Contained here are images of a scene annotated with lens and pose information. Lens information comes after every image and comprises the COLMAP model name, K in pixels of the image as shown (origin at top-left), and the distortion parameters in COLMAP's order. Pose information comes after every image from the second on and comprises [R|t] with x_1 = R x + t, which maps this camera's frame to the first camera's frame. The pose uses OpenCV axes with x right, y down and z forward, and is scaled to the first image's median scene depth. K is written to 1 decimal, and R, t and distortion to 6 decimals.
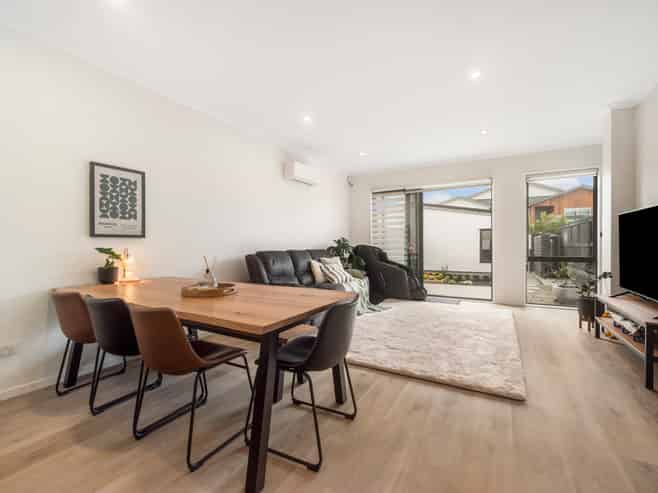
lens RADIAL K [[295.7, 0, 329.0], [0, 295.7, 246.5], [0, 0, 1]] dist [0.000201, 0.000042]
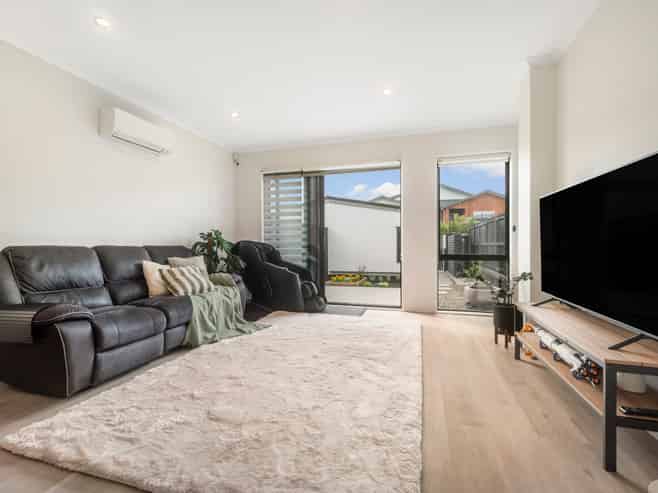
lens RADIAL K [[305.5, 0, 329.0], [0, 305.5, 246.5], [0, 0, 1]] dist [0.000775, -0.000025]
pose [[0.973119, 0.001033, 0.230301, 0.161122], [-0.000492, 0.999997, -0.002405, 0.013222], [-0.230302, 0.002227, 0.973117, 0.218737]]
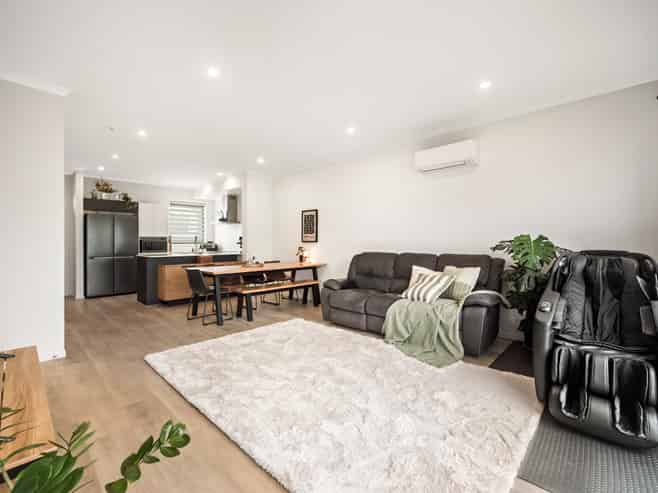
lens RADIAL K [[295.7, 0, 329.0], [0, 295.7, 246.5], [0, 0, 1]] dist [0.000201, 0.000042]
pose [[-0.219857, 0.021738, -0.975290, 0.881394], [-0.008588, 0.999670, 0.024218, -0.034977], [0.975494, 0.013701, -0.219598, 1.036094]]
